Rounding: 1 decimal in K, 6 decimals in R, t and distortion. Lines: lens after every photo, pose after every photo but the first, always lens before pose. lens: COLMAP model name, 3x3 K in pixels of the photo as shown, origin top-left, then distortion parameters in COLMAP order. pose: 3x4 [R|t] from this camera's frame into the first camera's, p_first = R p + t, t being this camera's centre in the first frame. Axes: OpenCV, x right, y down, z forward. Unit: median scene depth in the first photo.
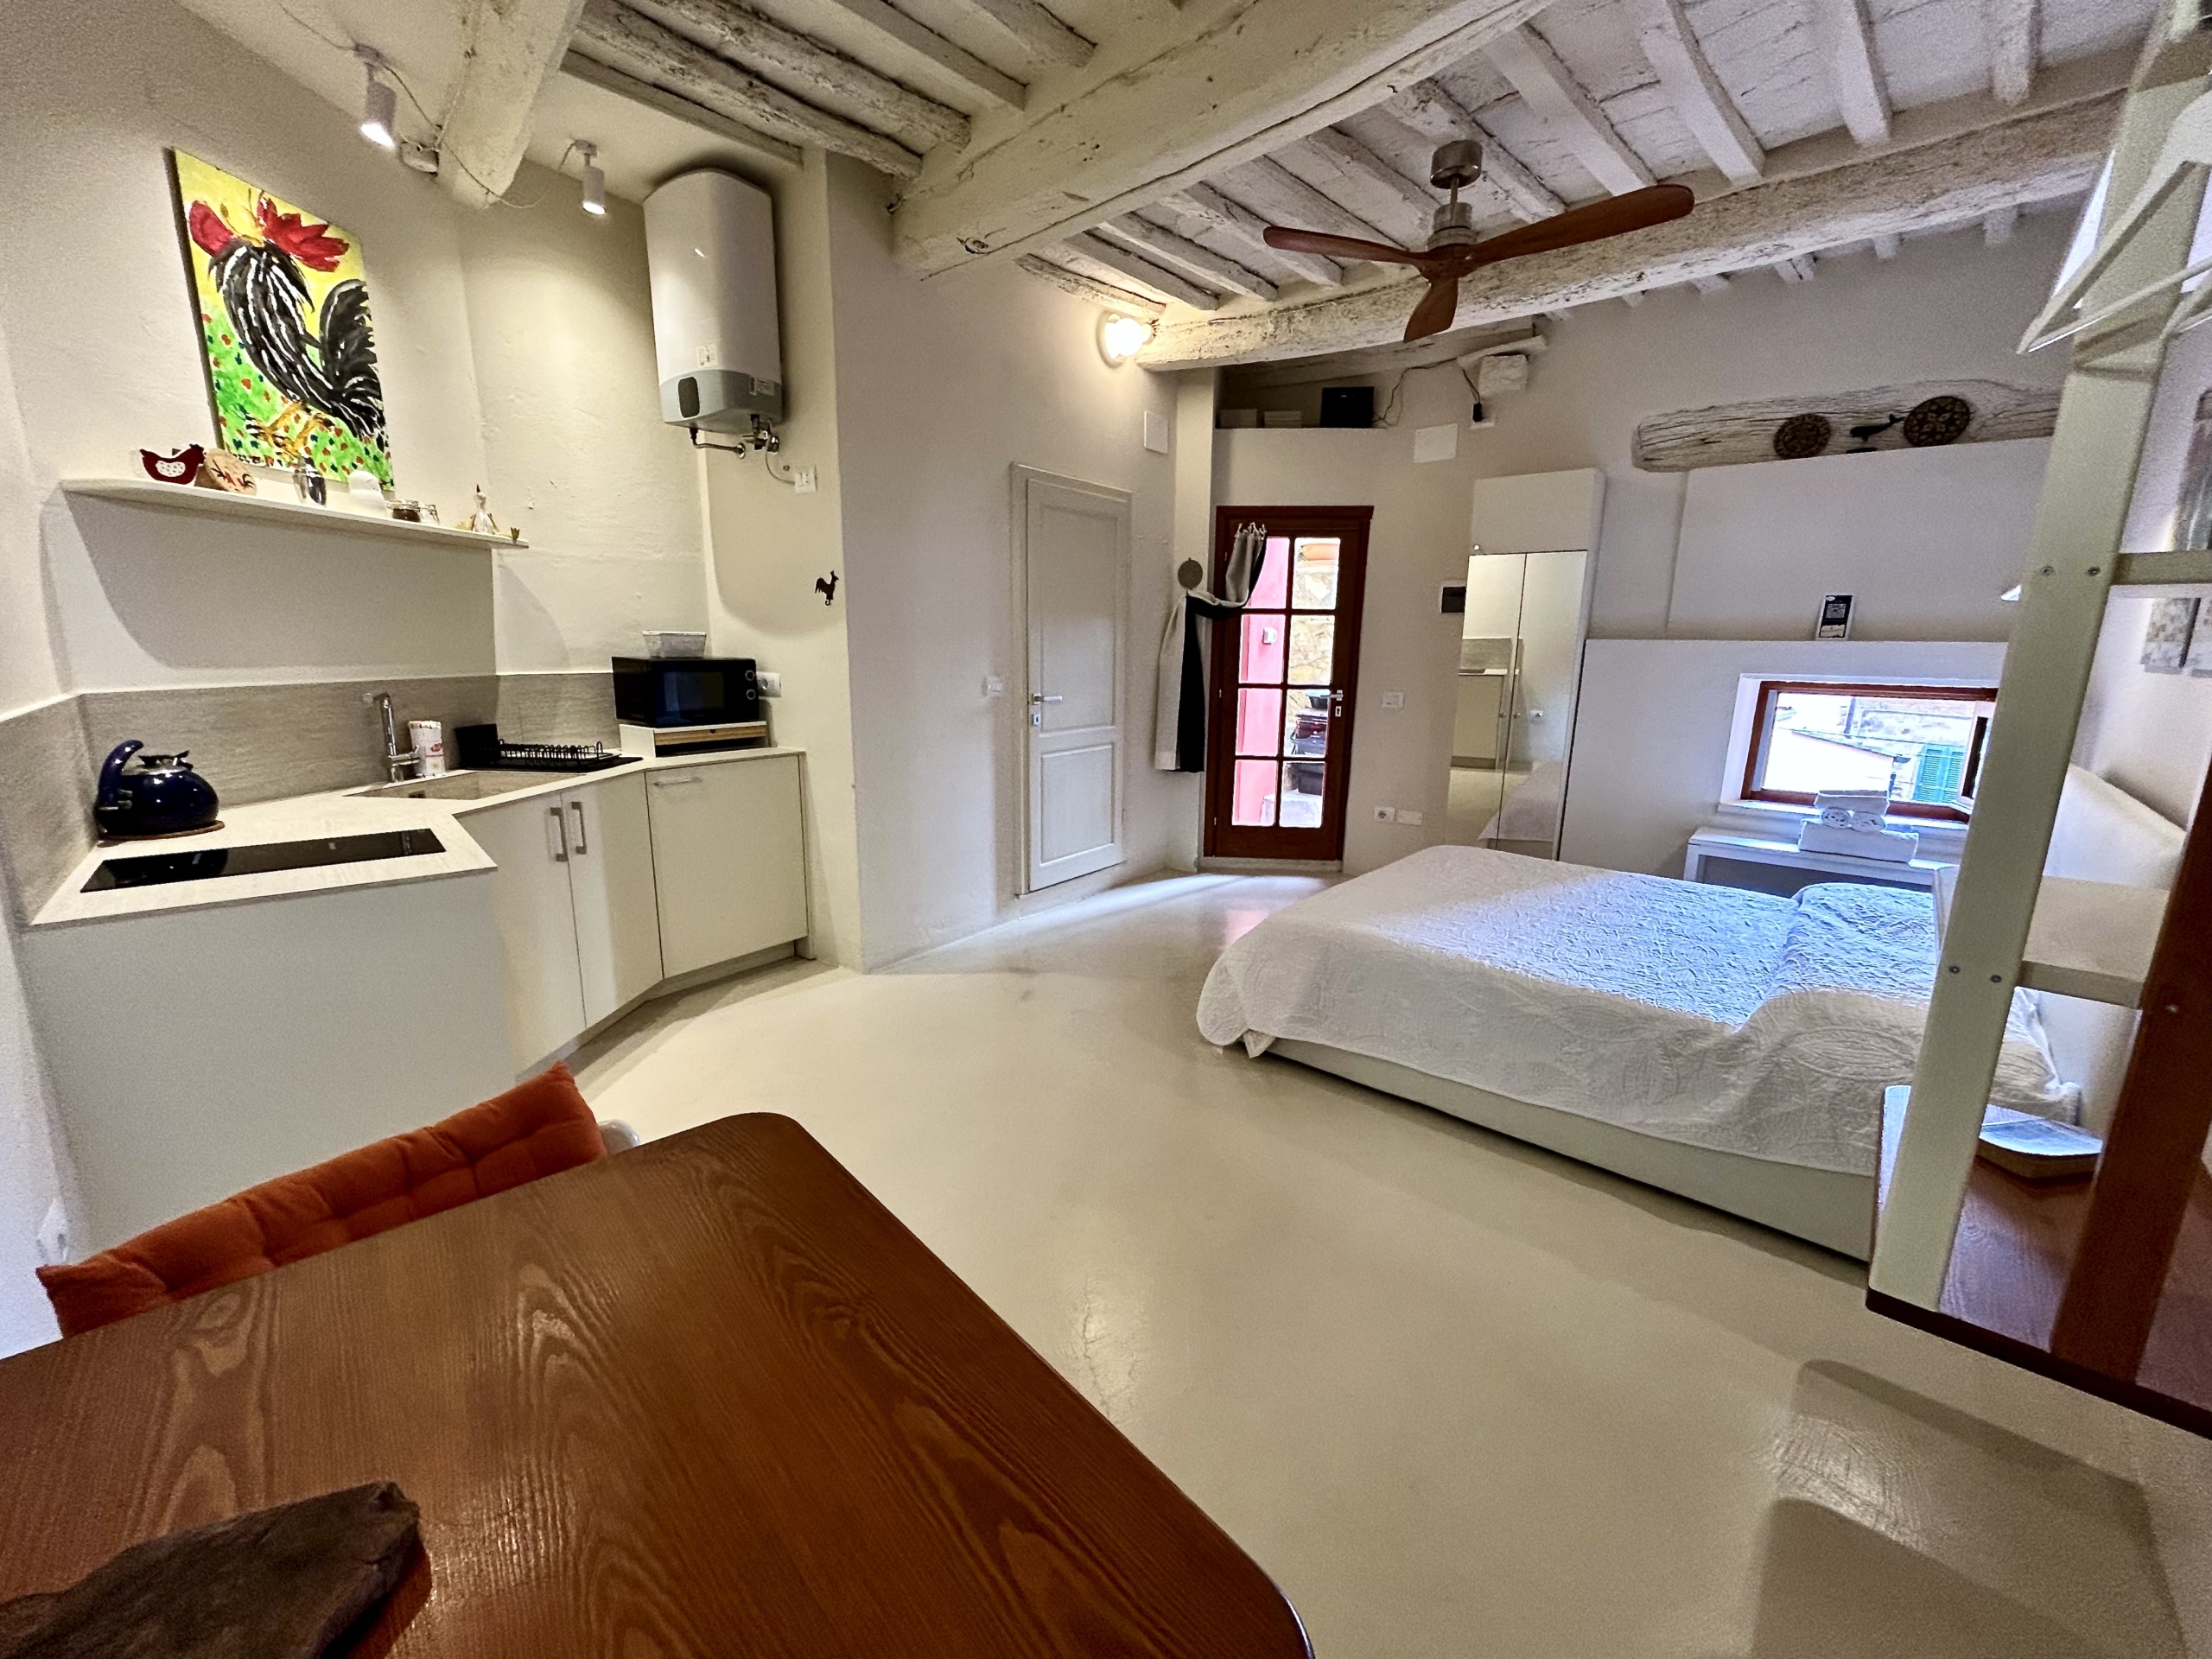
lens RADIAL K [[898.3, 0, 1106.0], [0, 898.3, 829.5], [0, 0, 1]] dist [-0.000354, -0.000416]
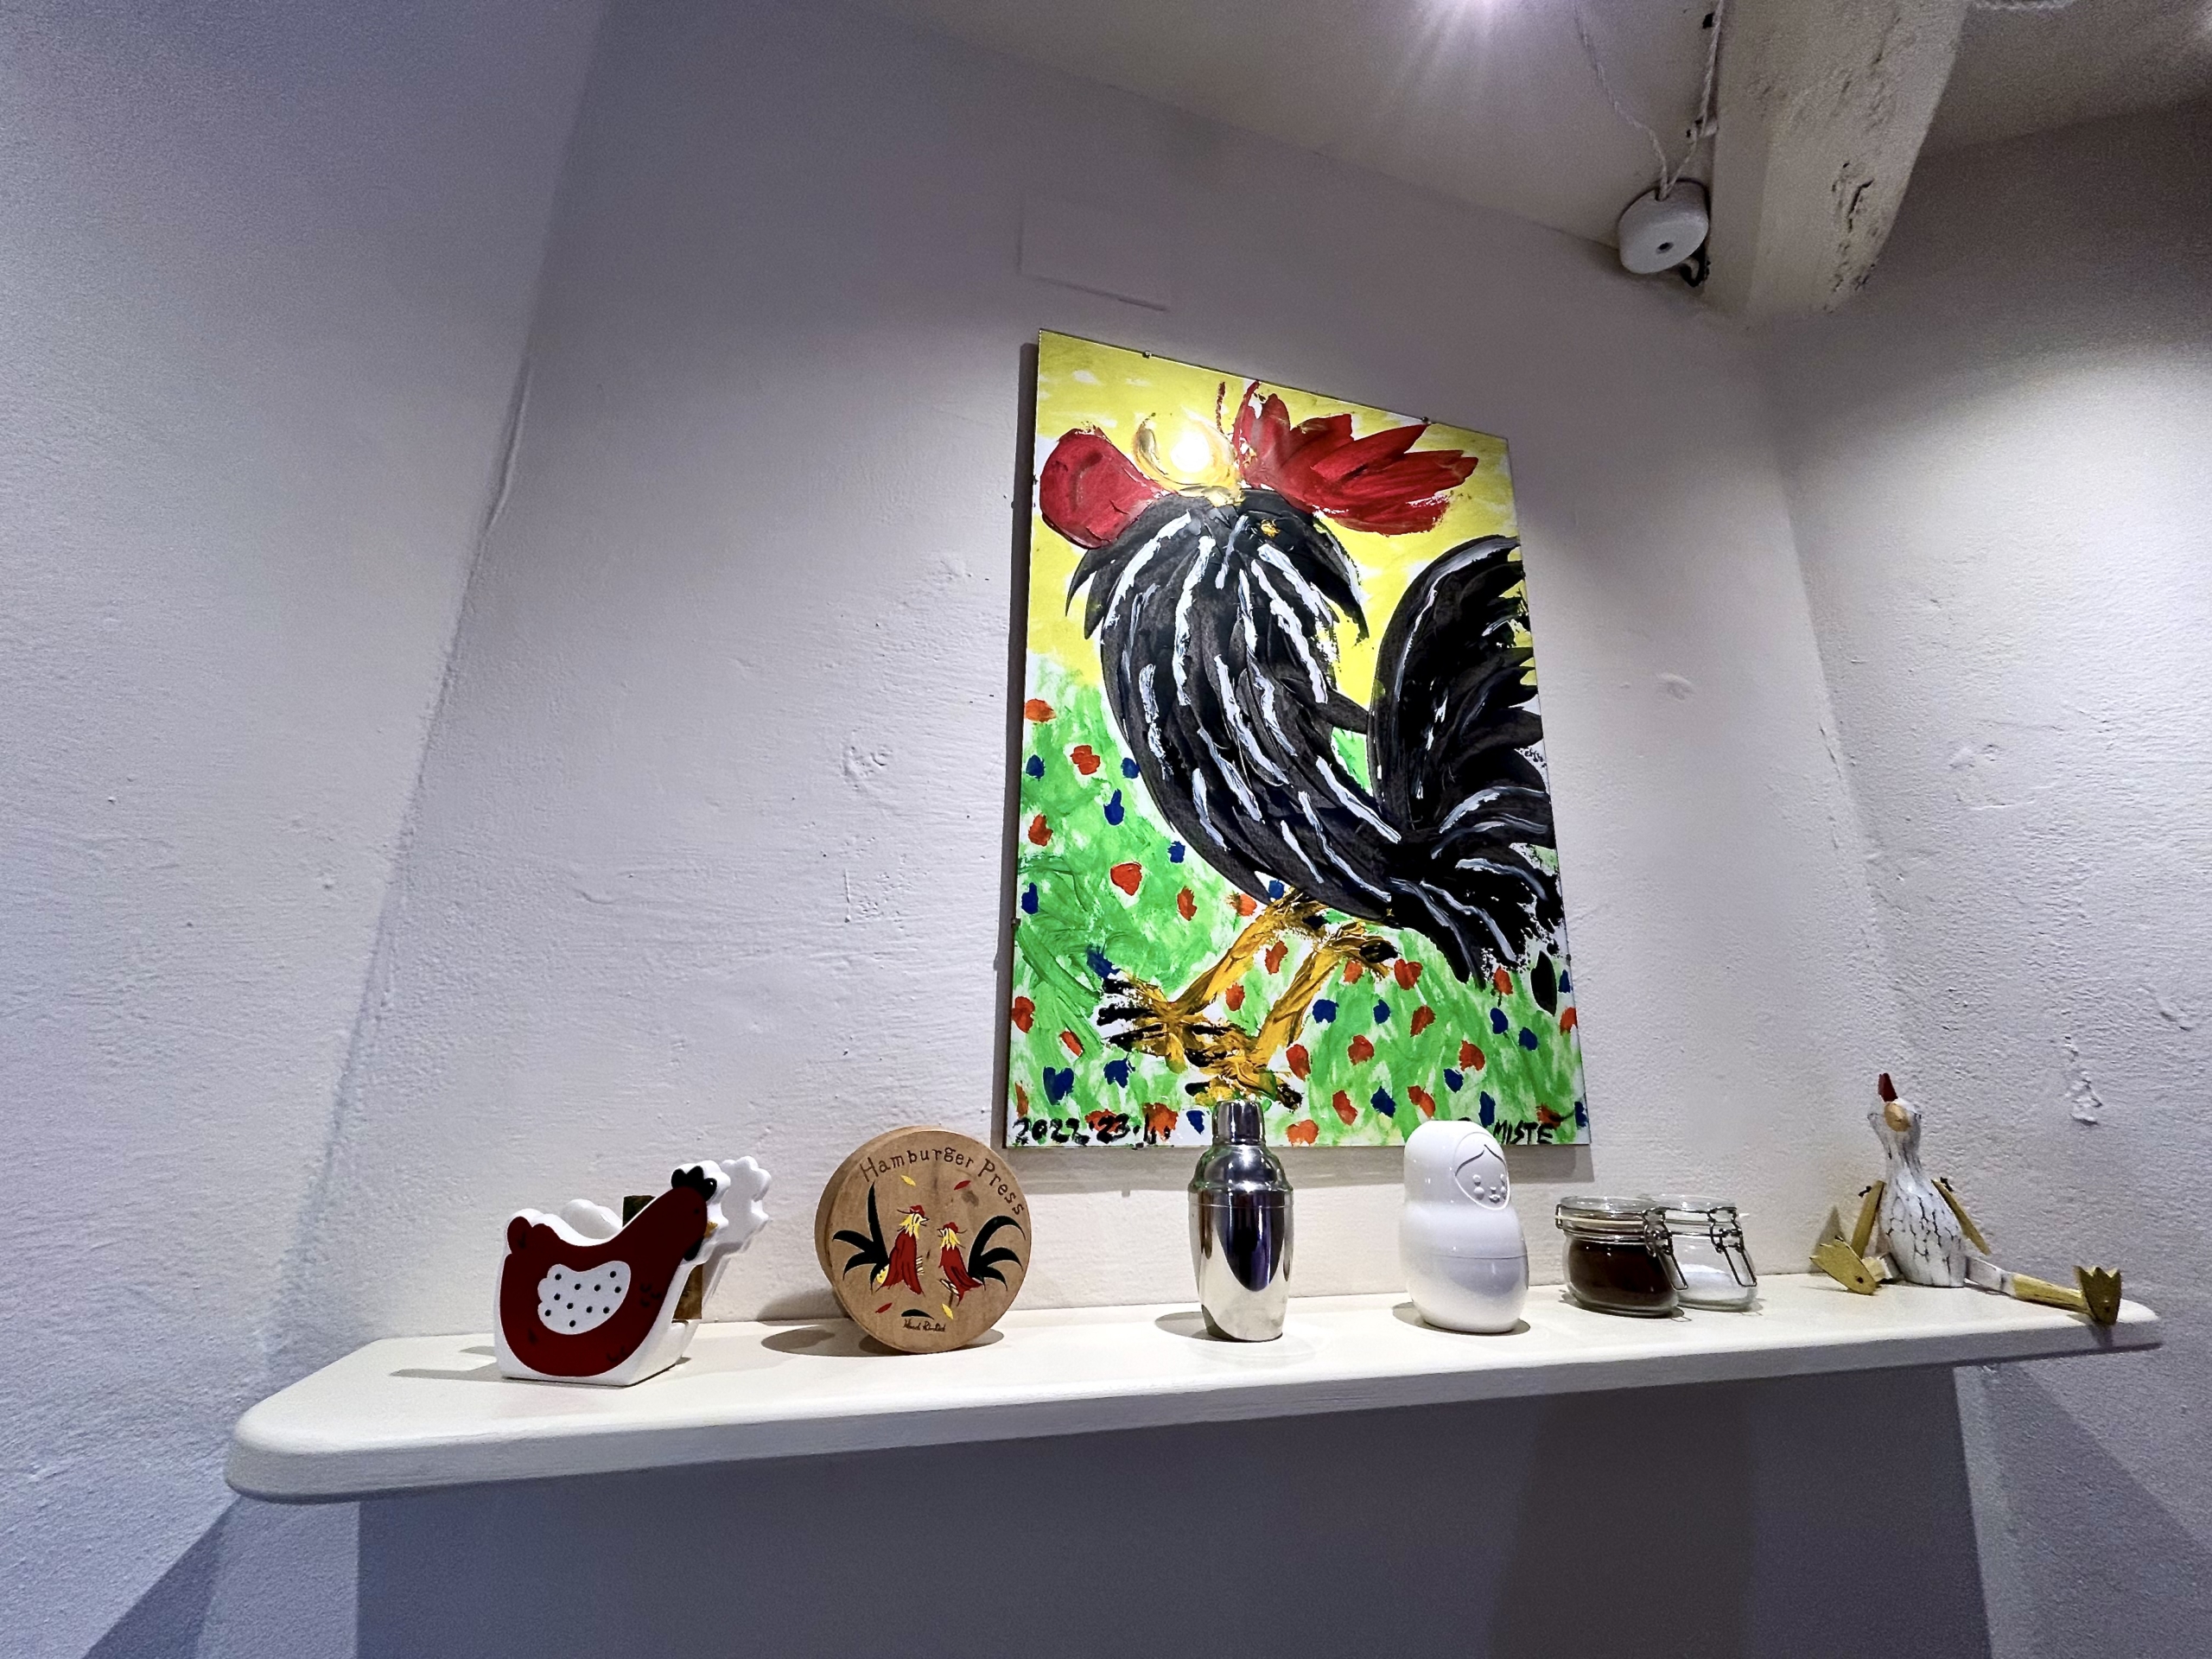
lens RADIAL K [[898.3, 0, 1106.0], [0, 898.3, 829.5], [0, 0, 1]] dist [-0.000354, -0.000416]
pose [[0.351119, -0.258147, -0.900042, -0.619378], [-0.204269, 0.916972, -0.342691, -0.368889], [0.913778, 0.304176, 0.269235, 0.823946]]
